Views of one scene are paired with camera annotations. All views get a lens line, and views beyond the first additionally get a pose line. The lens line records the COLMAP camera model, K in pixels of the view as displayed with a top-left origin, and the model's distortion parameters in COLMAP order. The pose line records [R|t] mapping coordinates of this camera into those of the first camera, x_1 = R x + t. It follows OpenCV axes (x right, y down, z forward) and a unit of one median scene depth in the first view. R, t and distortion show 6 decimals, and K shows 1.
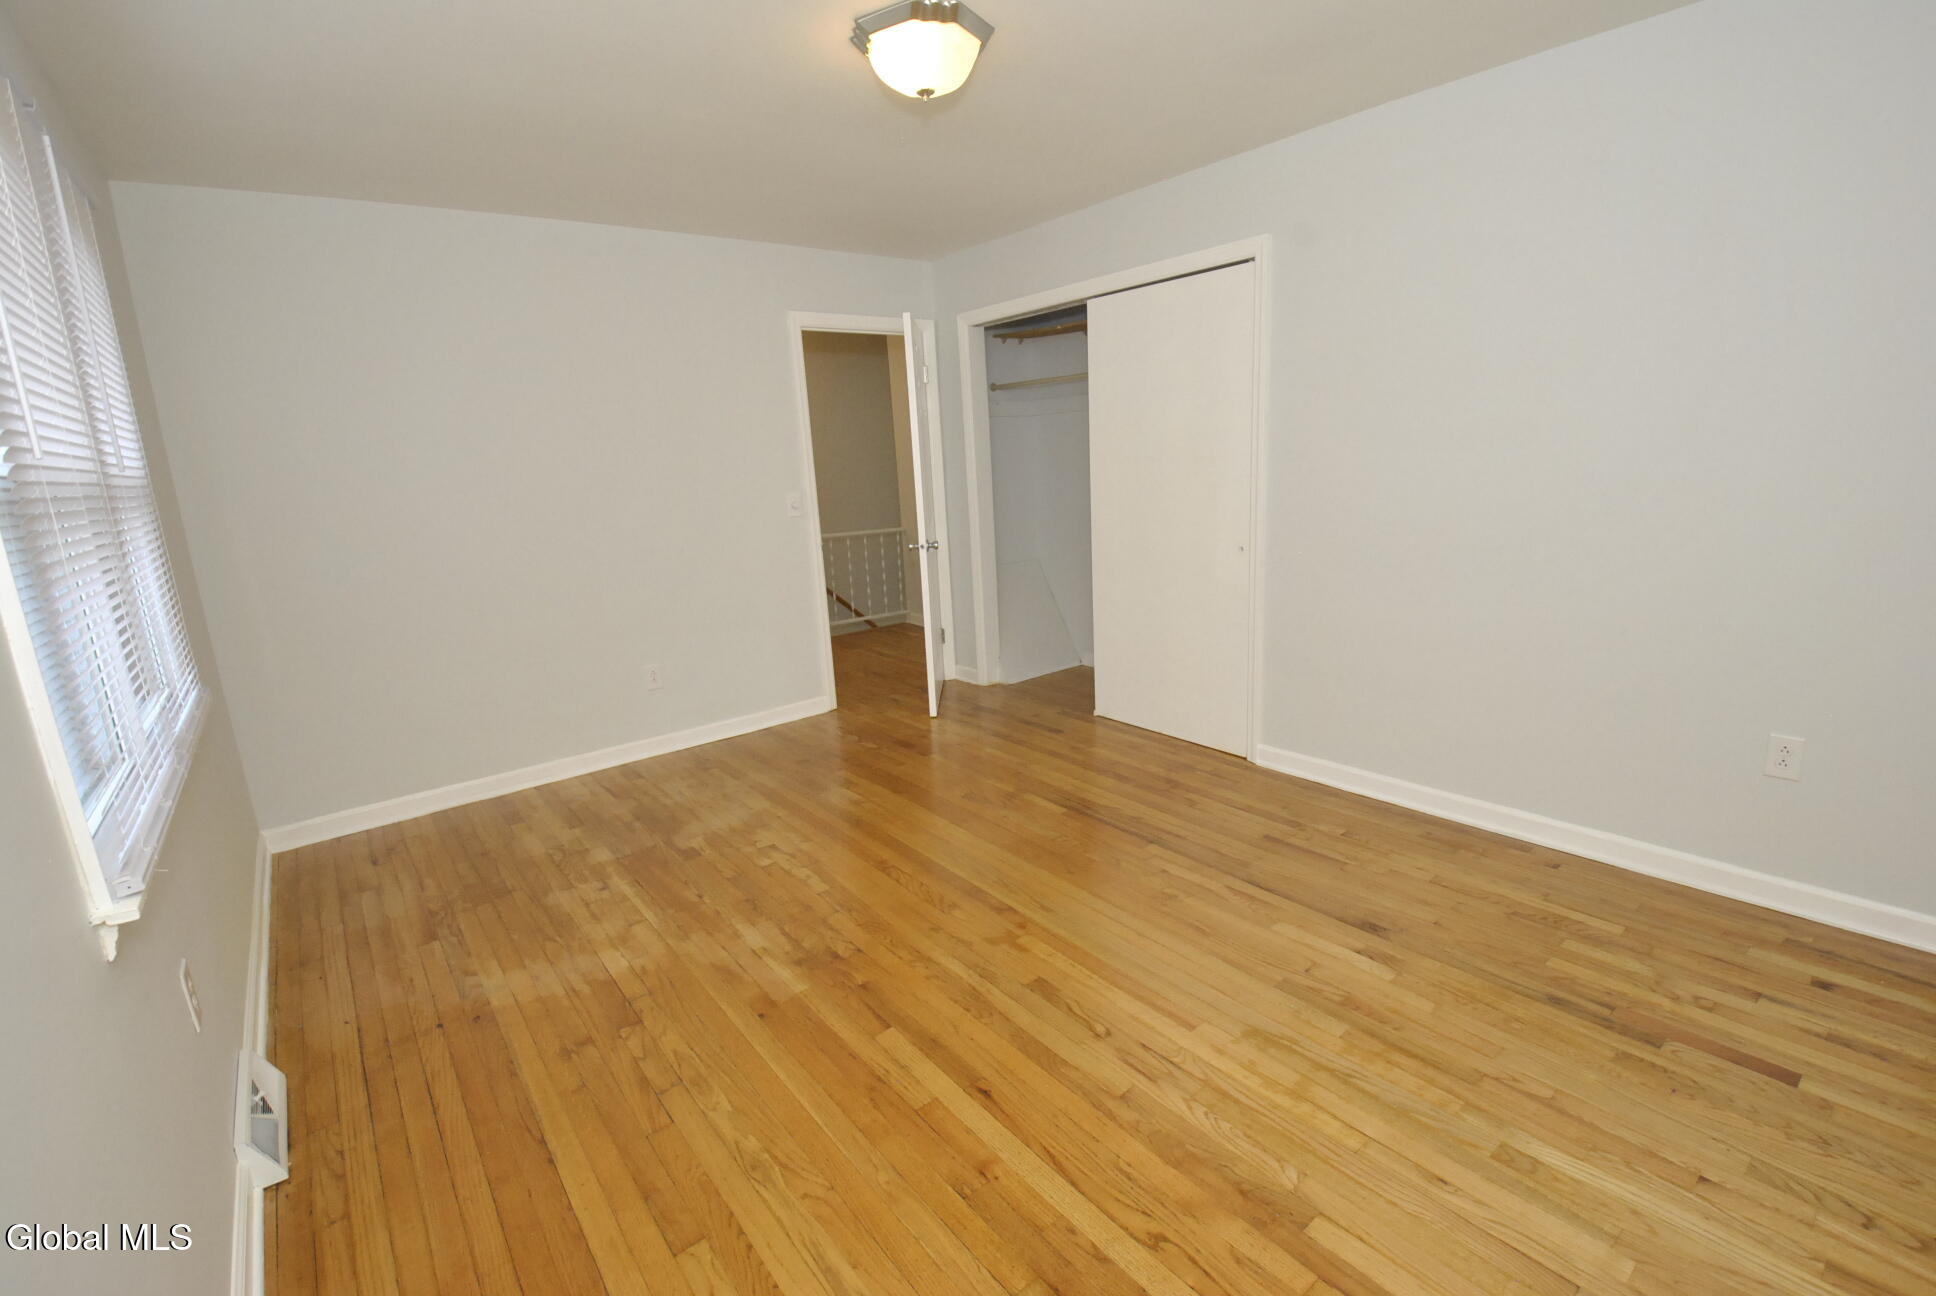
lens RADIAL K [[861.4, 0, 984.7], [0, 861.4, 641.5], [0, 0, 1]] dist [-0.002243, -0.000596]
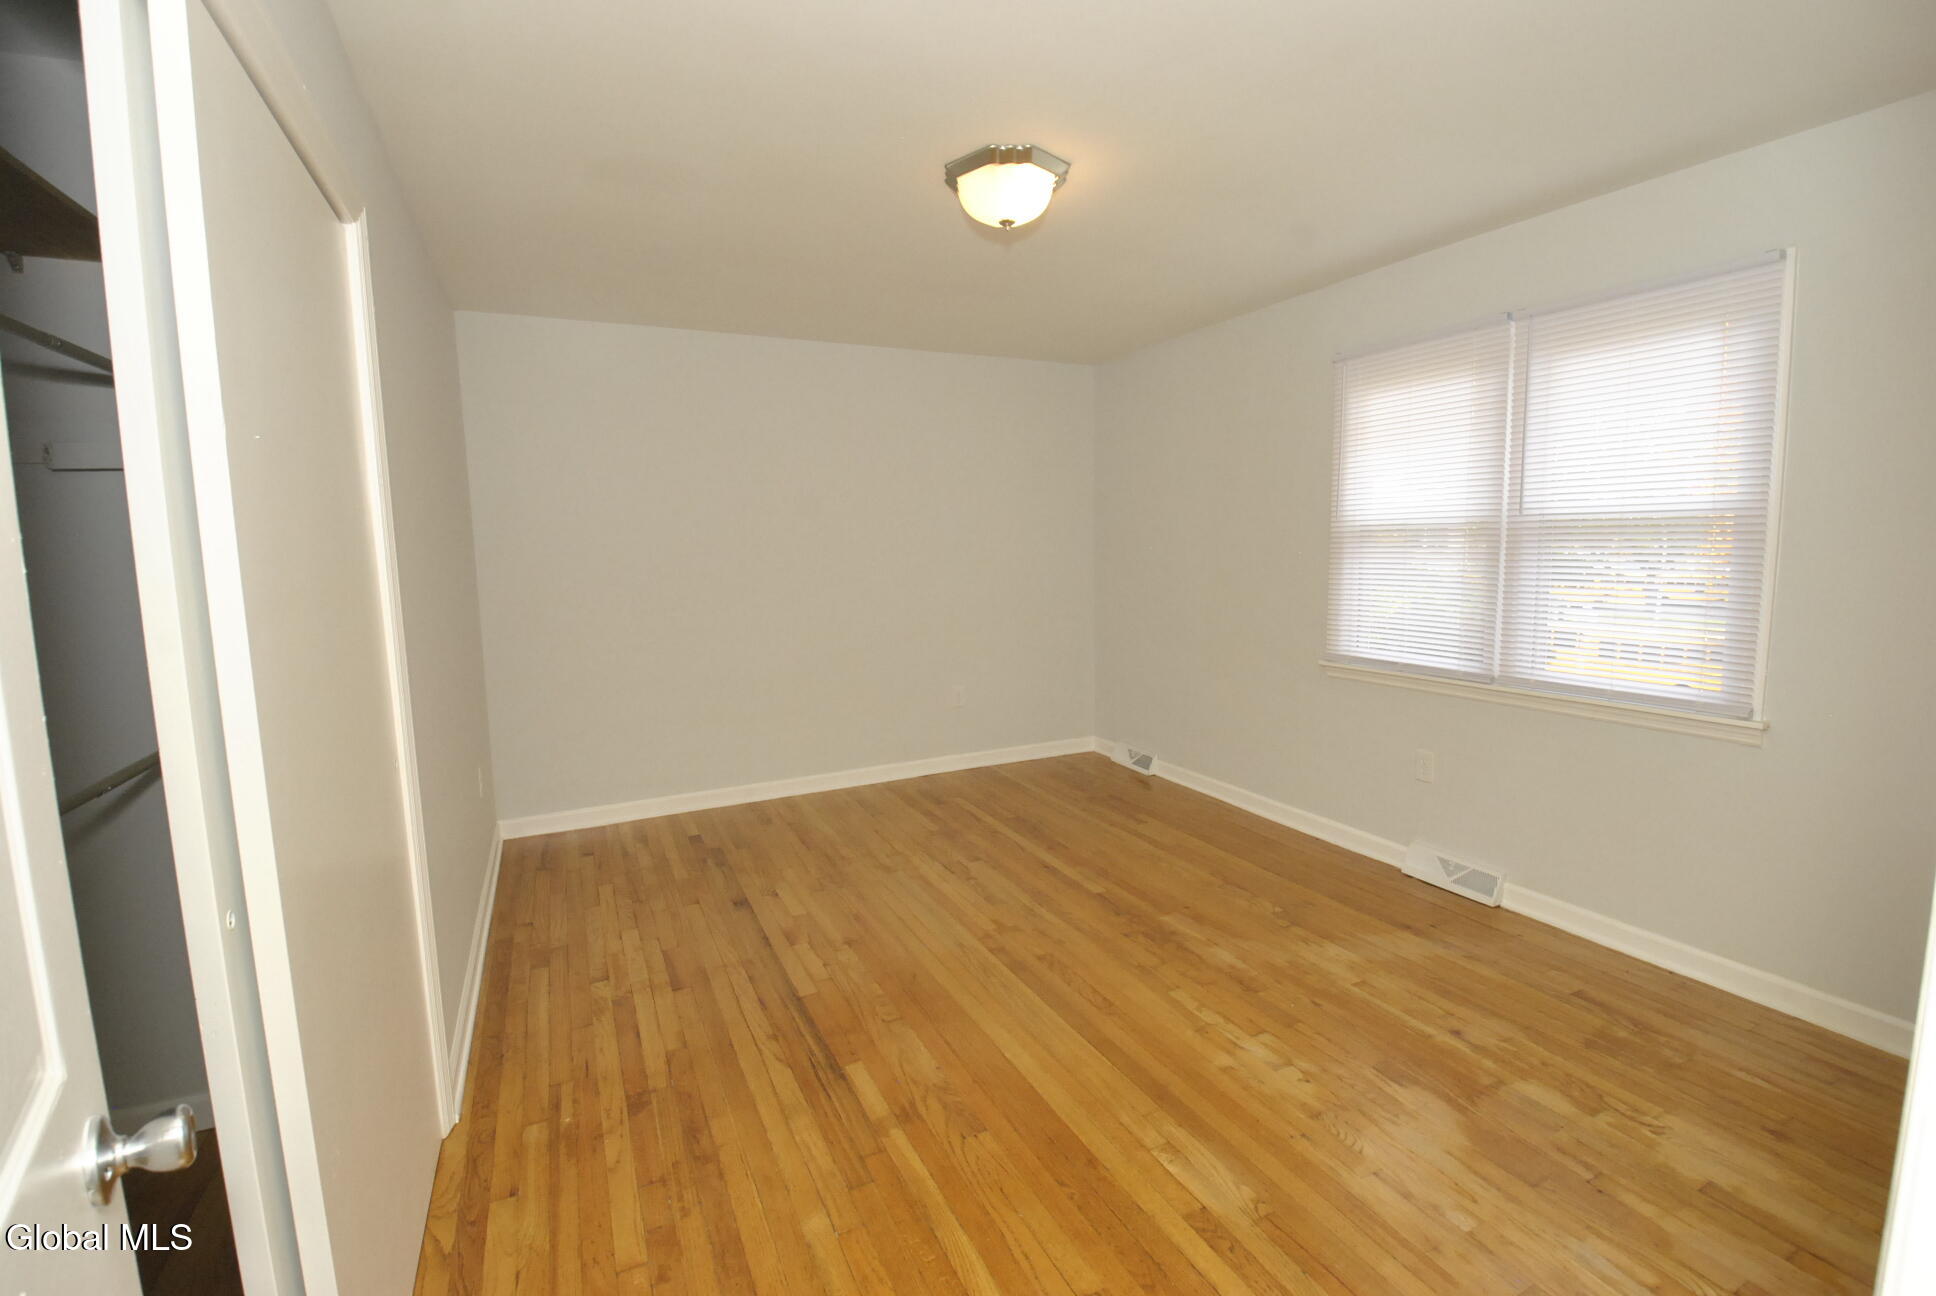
lens RADIAL K [[861.4, 0, 984.7], [0, 861.4, 641.5], [0, 0, 1]] dist [-0.002243, -0.000596]
pose [[-0.974978, 0.045956, 0.217499, -0.216912], [0.112931, 0.945137, 0.306534, -0.394309], [-0.191479, 0.323426, -0.926678, 1.865814]]
